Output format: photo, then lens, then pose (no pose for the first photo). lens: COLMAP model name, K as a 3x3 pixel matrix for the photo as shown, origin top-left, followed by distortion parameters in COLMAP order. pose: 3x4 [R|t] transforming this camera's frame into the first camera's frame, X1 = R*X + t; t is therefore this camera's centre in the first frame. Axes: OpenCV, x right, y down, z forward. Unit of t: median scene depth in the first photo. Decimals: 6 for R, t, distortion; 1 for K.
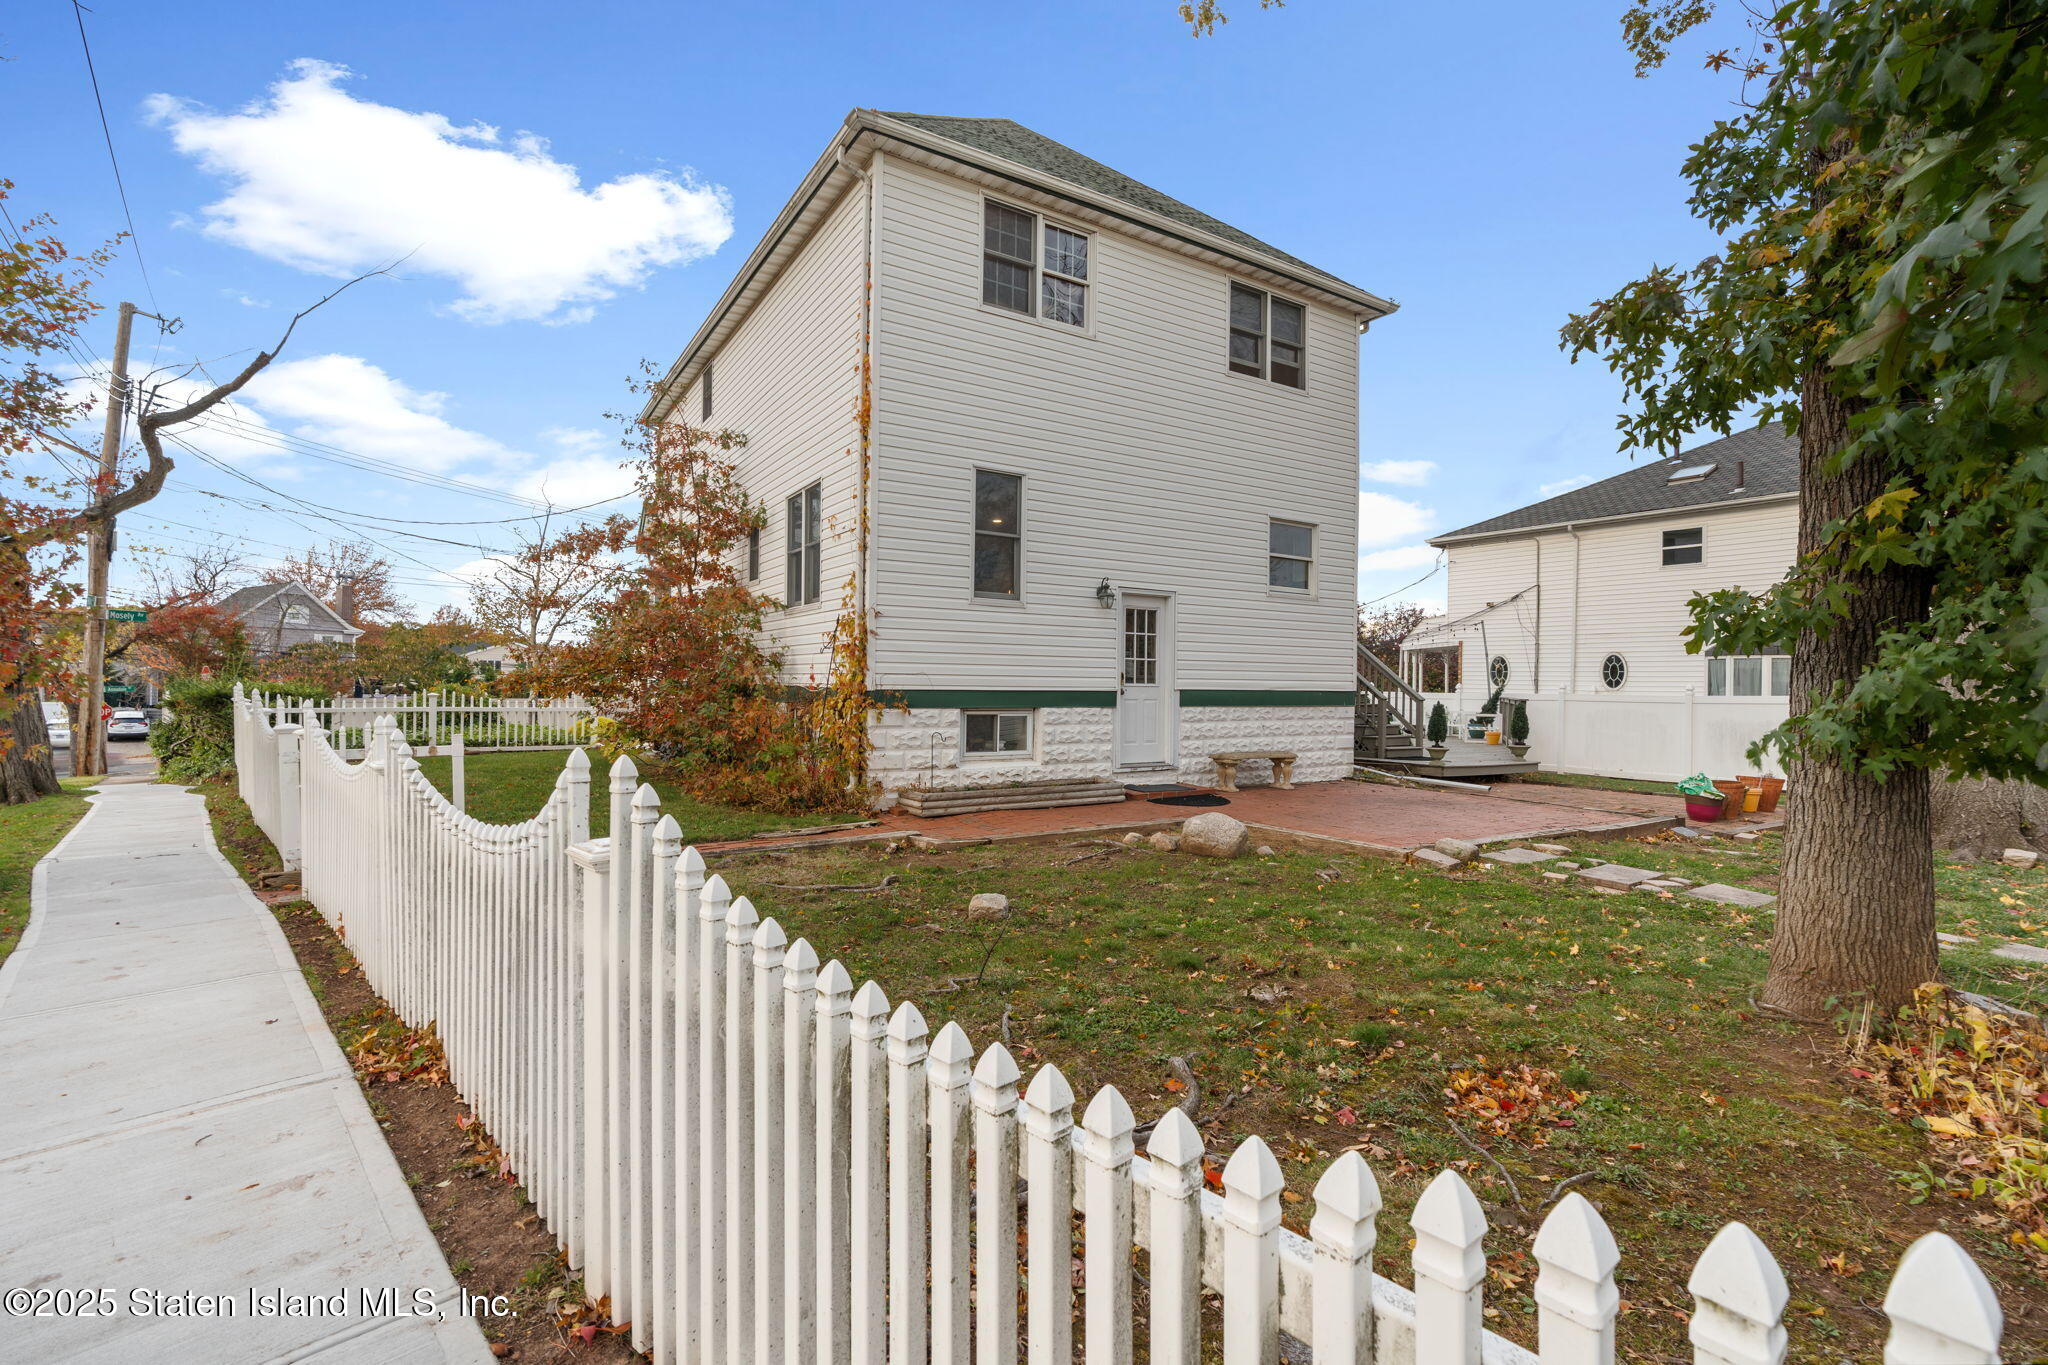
lens RADIAL K [[911.1, 0, 1011.7], [0, 911.1, 694.3], [0, 0, 1]] dist [-0.009219, 0.000003]
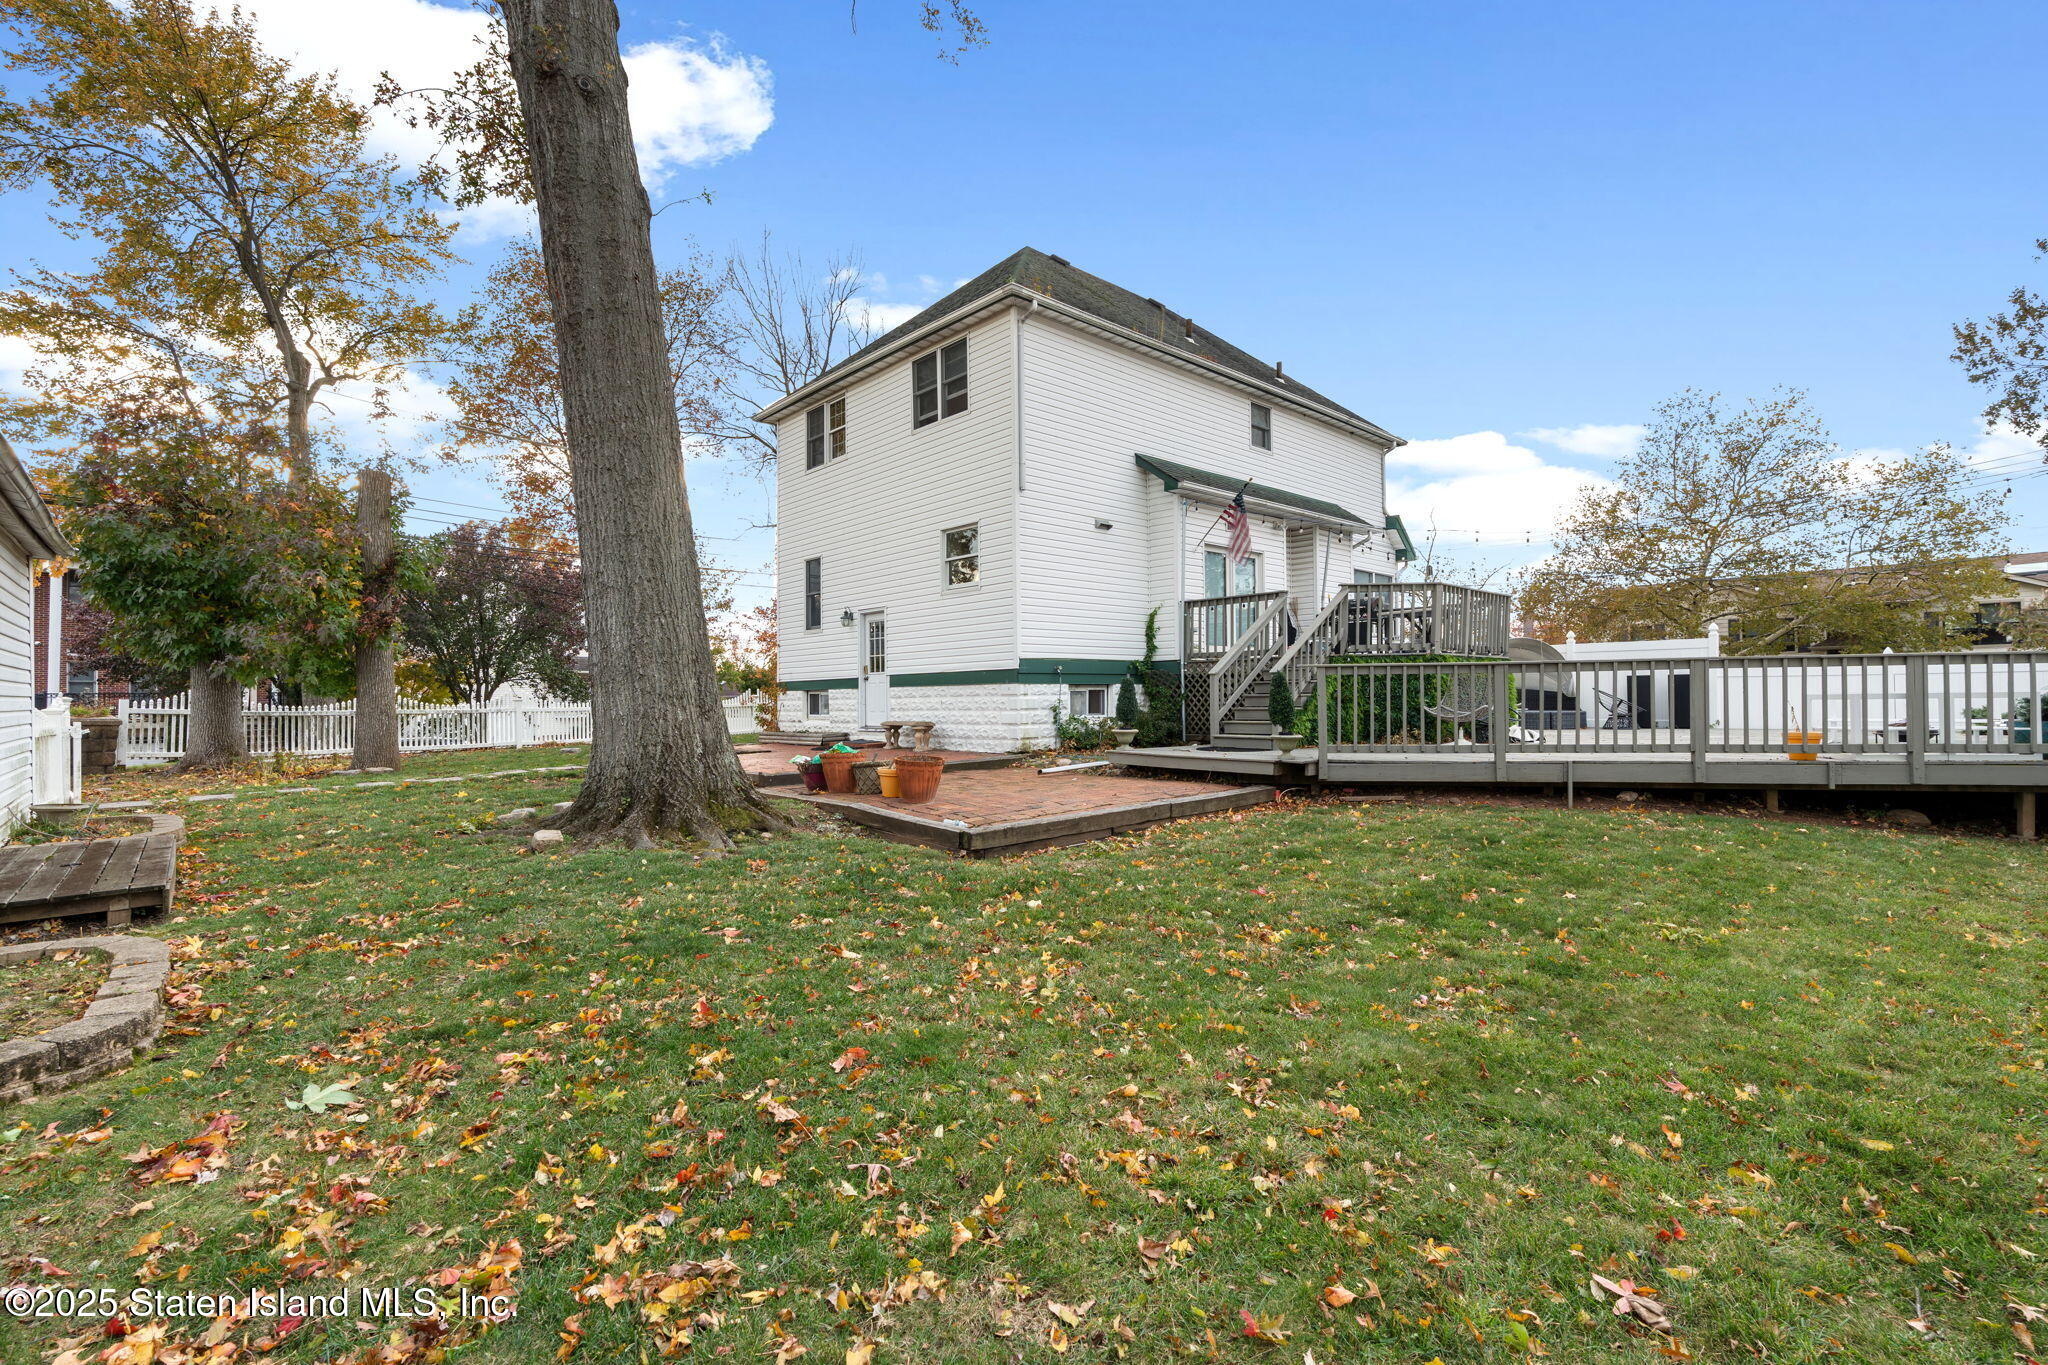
lens RADIAL K [[911.1, 0, 1015.6], [0, 911.1, 688.7], [0, 0, 1]] dist [-0.009219, 0.000003]
pose [[0.192247, -0.024598, -0.981038, 1.768647], [0.006932, 0.999695, -0.023708, 0.055970], [0.981322, -0.002243, 0.192359, 1.013918]]
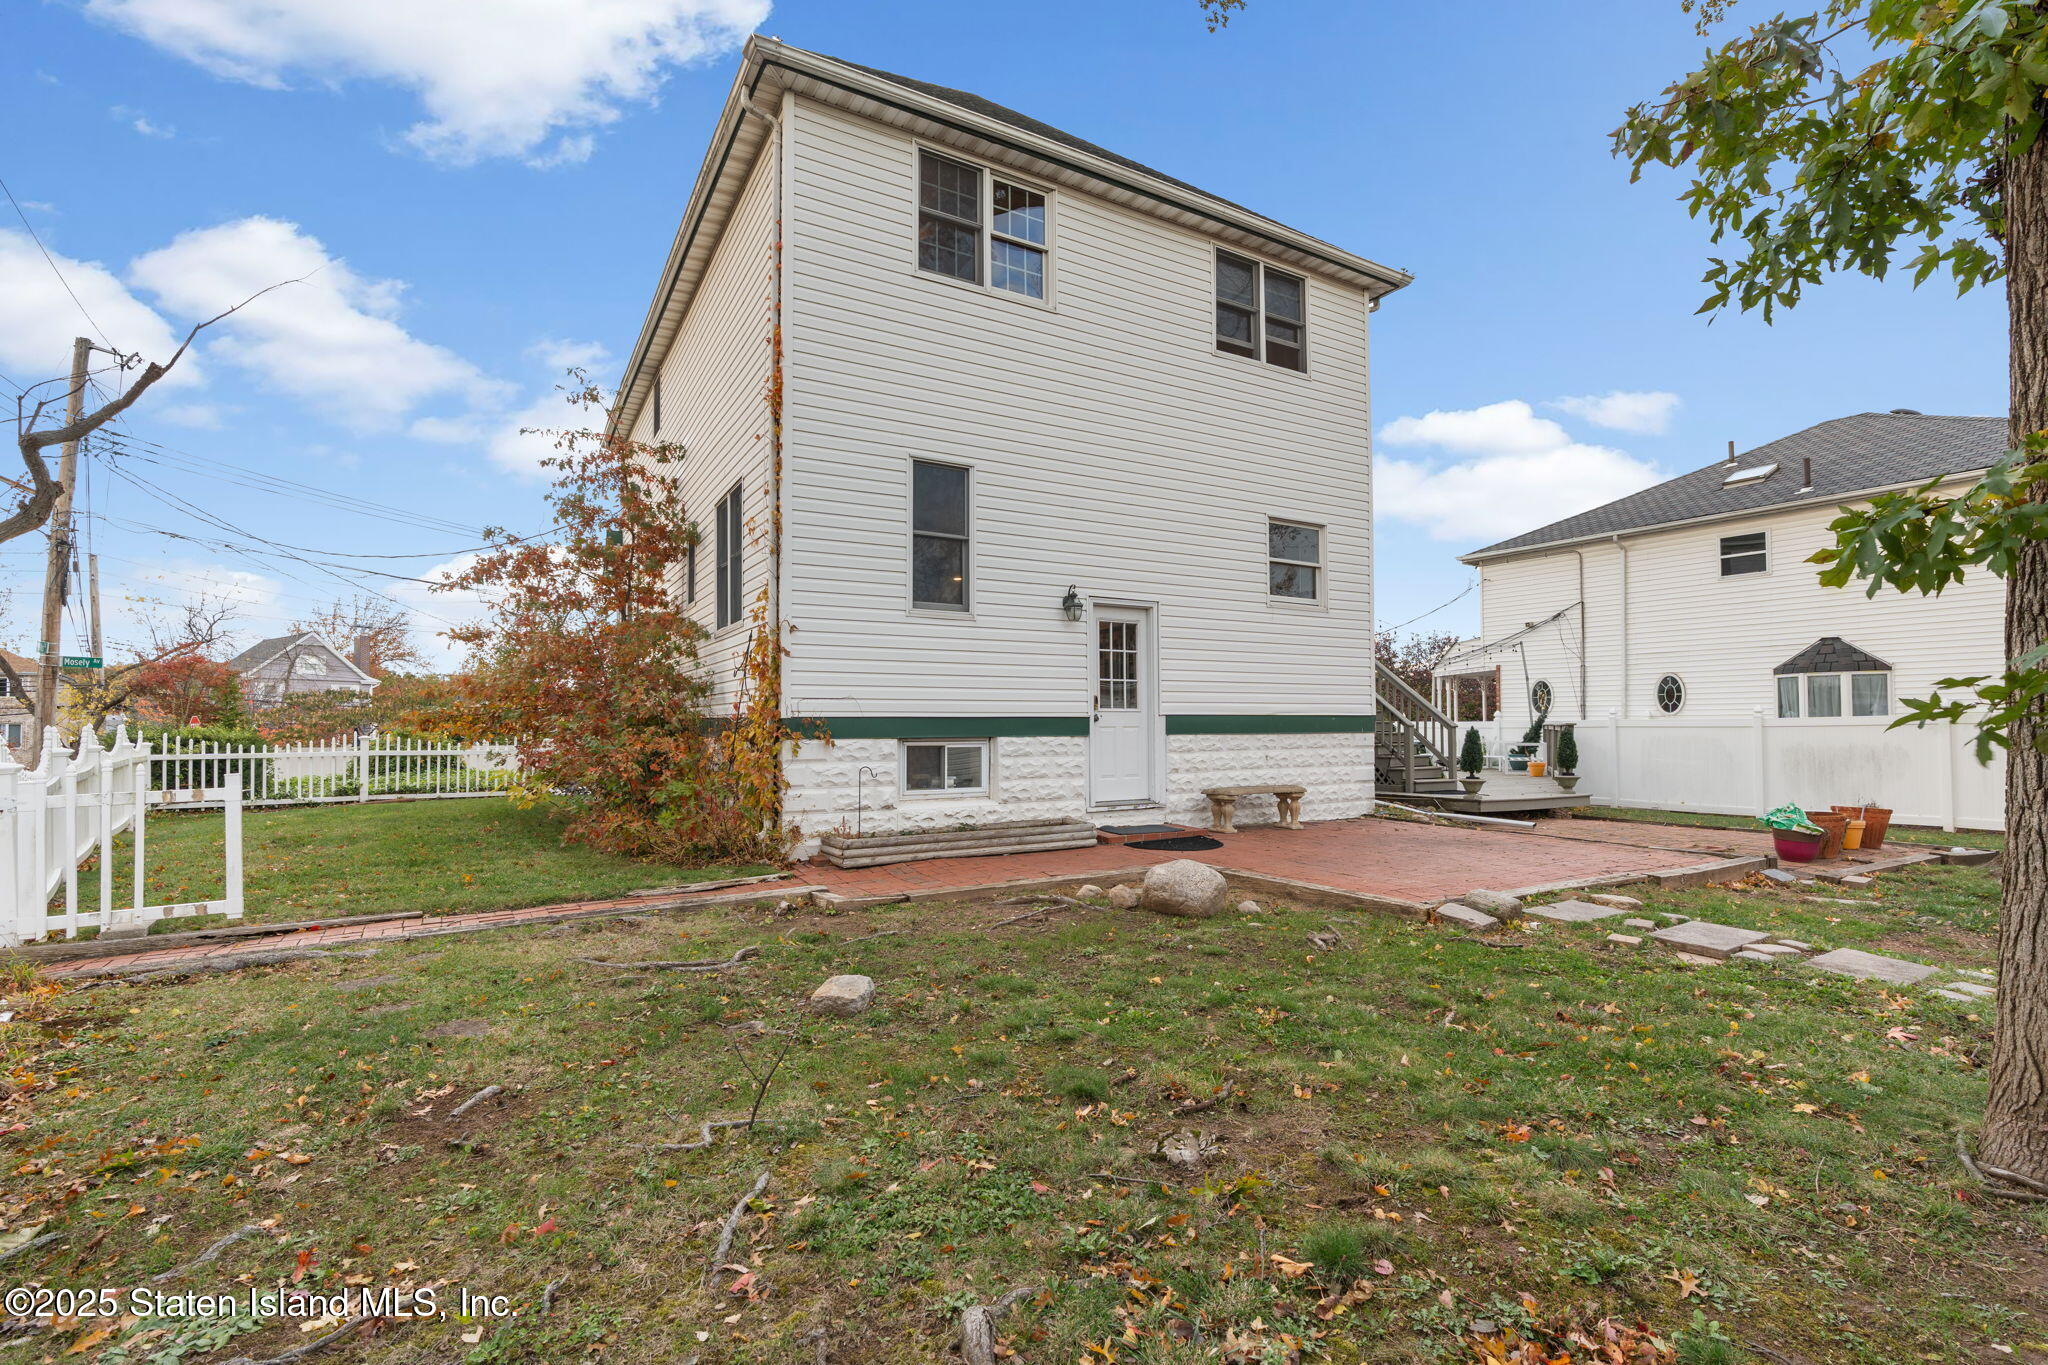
lens RADIAL K [[911.1, 0, 1017.2], [0, 911.1, 711.6], [0, 0, 1]] dist [-0.009219, 0.000003]
pose [[0.999370, -0.016249, -0.031564, 0.078554], [0.015347, 0.999473, -0.028599, 0.015592], [0.032012, 0.028097, 0.999092, 0.146474]]
